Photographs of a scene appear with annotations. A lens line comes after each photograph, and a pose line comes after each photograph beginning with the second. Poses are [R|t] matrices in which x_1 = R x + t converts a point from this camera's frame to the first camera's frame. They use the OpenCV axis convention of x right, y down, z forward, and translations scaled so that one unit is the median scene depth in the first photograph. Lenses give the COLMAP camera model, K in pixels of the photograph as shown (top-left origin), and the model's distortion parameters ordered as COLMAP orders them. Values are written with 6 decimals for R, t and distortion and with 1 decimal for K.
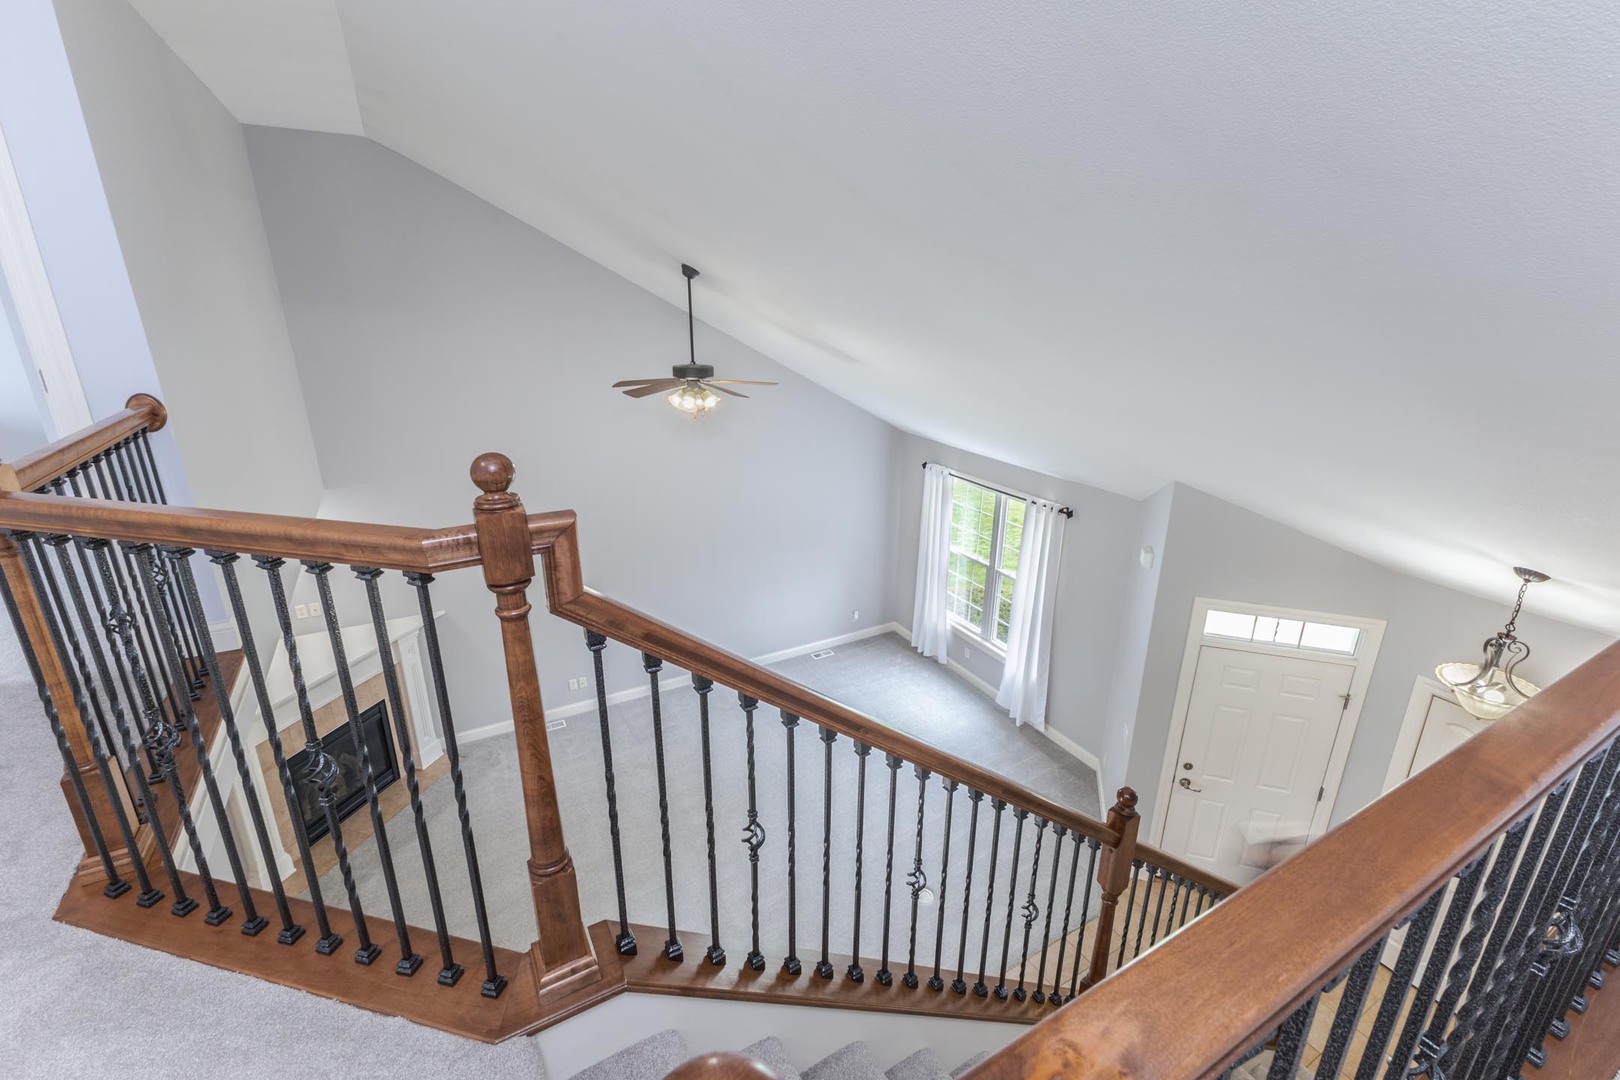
lens RADIAL K [[703.7, 0, 821.7], [0, 703.7, 529.4], [0, 0, 1]] dist [0.006075, -0.002672]
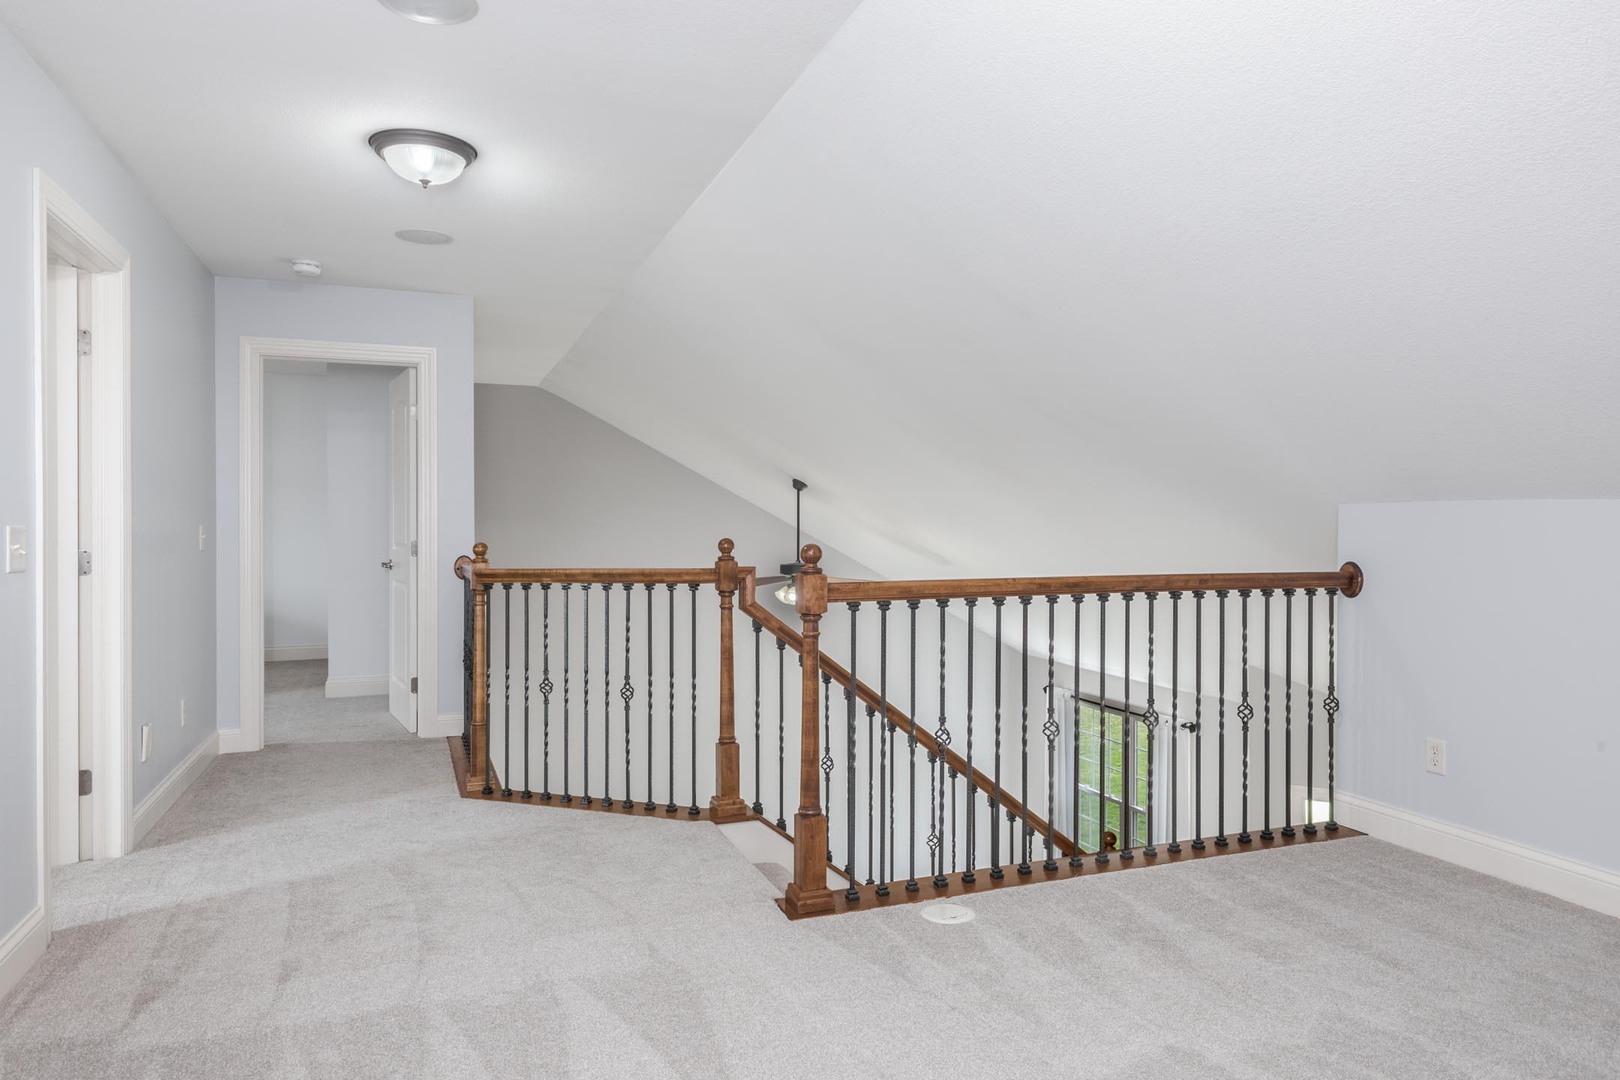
lens RADIAL K [[1024.7, 0, 809.4], [0, 1024.7, 534.2], [0, 0, 1]] dist [0.002567, 0.000205]
pose [[0.987731, -0.010055, -0.155840, 0.338701], [-0.039208, 0.949993, -0.309800, 0.858495], [0.151162, 0.312109, 0.937943, -2.051628]]
